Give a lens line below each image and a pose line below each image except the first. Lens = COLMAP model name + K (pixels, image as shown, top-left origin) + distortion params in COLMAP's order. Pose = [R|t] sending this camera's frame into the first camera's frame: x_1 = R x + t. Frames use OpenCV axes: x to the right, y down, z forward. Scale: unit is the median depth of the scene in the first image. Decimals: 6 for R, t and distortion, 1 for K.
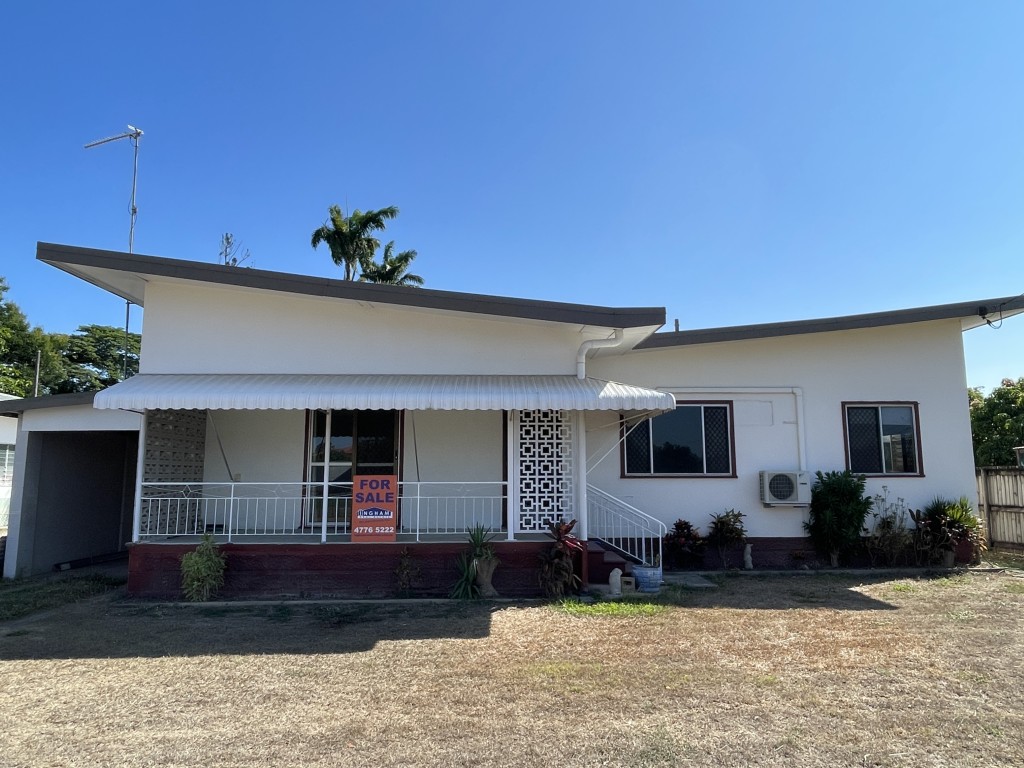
lens RADIAL K [[701.5, 0, 517.1], [0, 701.5, 382.8], [0, 0, 1]] dist [0.015774, -0.036734]
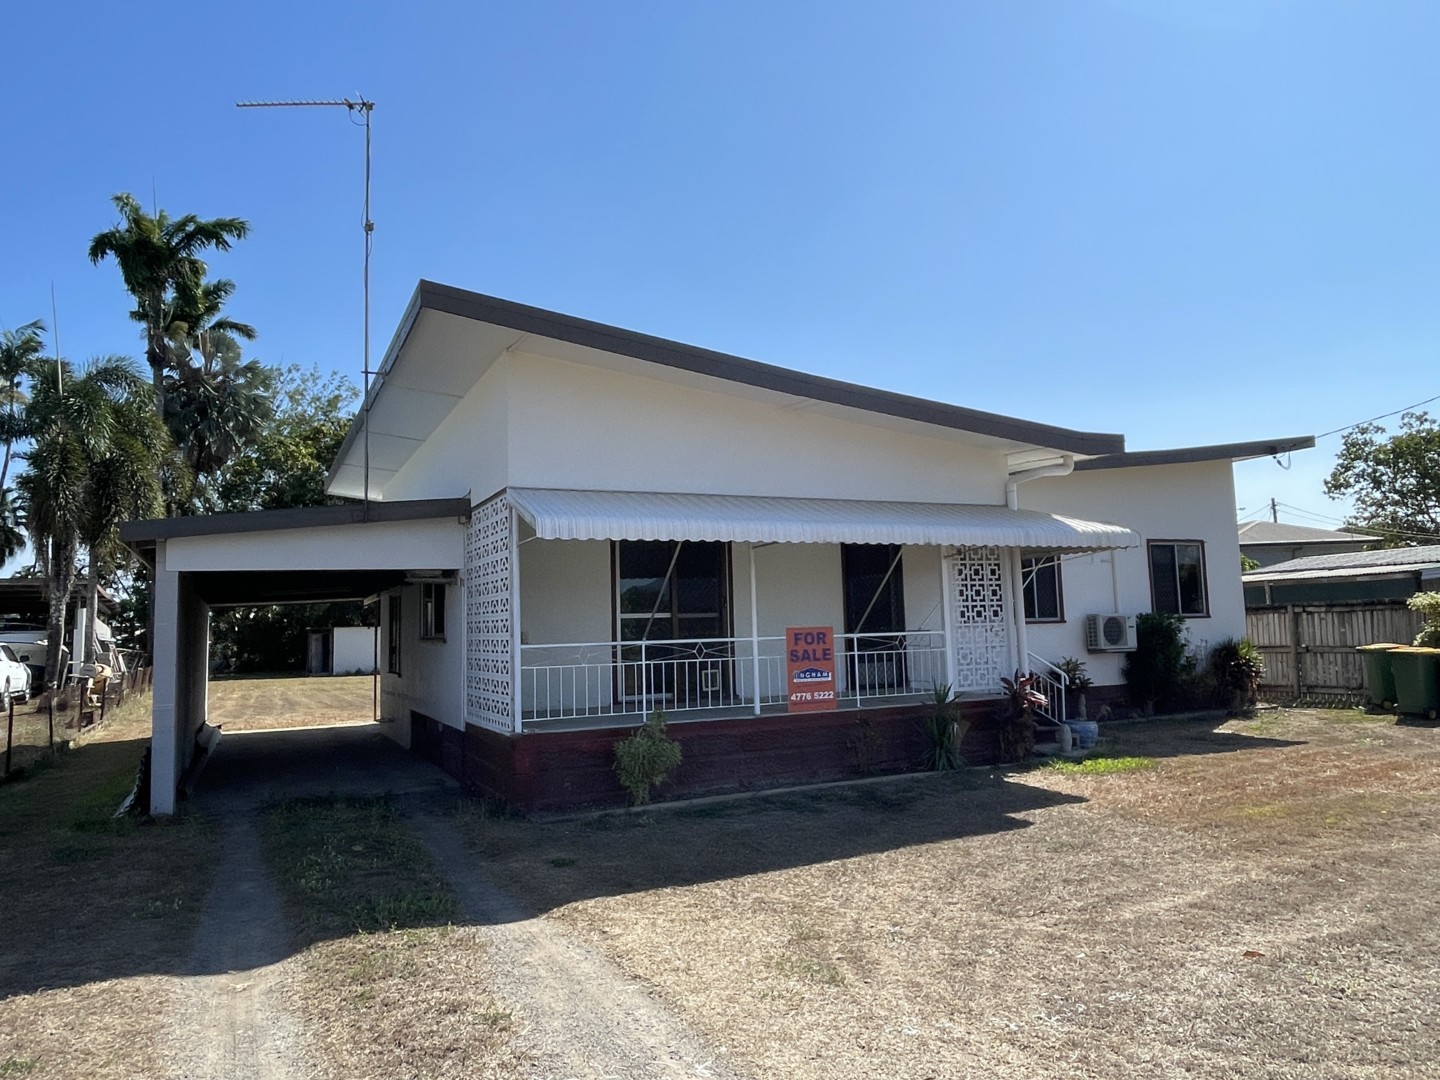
lens RADIAL K [[986.4, 0, 727.1], [0, 986.4, 538.4], [0, 0, 1]] dist [0.015774, -0.036734]
pose [[0.910671, 0.013279, 0.412919, -0.615860], [-0.028261, 0.999144, 0.030197, 0.001934], [-0.412164, -0.039169, 0.910267, 0.032903]]
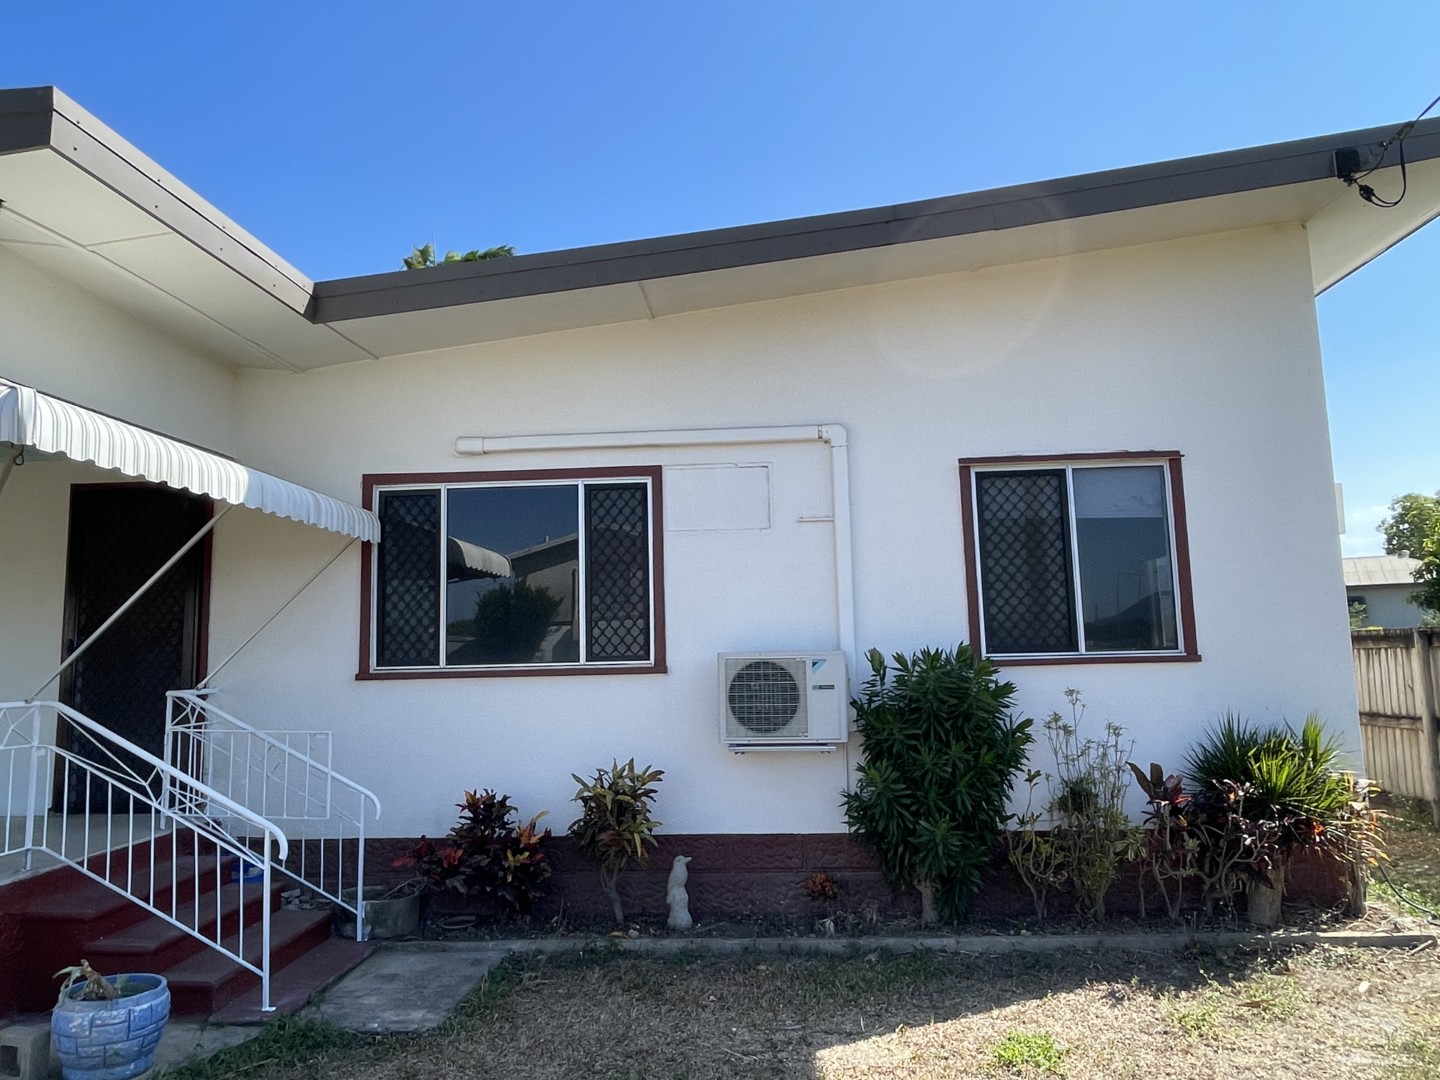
lens RADIAL K [[976.0, 0, 716.4], [0, 976.0, 534.8], [0, 0, 1]] dist [0.040459, -0.068932]
pose [[0.995338, -0.030761, -0.091412, 0.396302], [0.031967, 0.999420, 0.011756, 0.058617], [0.090997, -0.014623, 0.995744, 0.500344]]
